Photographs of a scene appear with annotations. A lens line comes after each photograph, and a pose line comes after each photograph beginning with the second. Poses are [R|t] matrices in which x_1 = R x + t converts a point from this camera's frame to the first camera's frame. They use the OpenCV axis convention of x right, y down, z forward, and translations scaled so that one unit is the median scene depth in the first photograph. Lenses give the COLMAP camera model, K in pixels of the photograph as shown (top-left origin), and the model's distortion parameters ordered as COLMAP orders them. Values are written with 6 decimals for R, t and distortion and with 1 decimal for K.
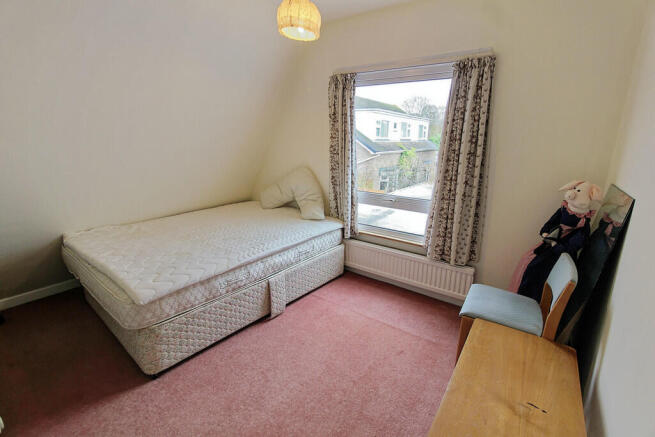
lens RADIAL K [[303.1, 0, 325.9], [0, 303.1, 217.6], [0, 0, 1]] dist [-0.000328, -0.000033]
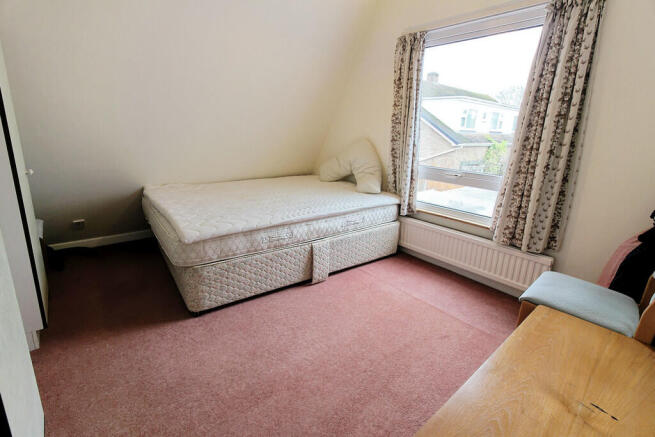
lens RADIAL K [[303.1, 0, 326.4], [0, 303.1, 218.8], [0, 0, 1]] dist [-0.000328, -0.000033]
pose [[0.968361, 0.084275, -0.234894, 0.081634], [-0.079151, 0.996375, 0.031173, 0.090495], [0.236670, -0.011595, 0.971521, 0.053271]]
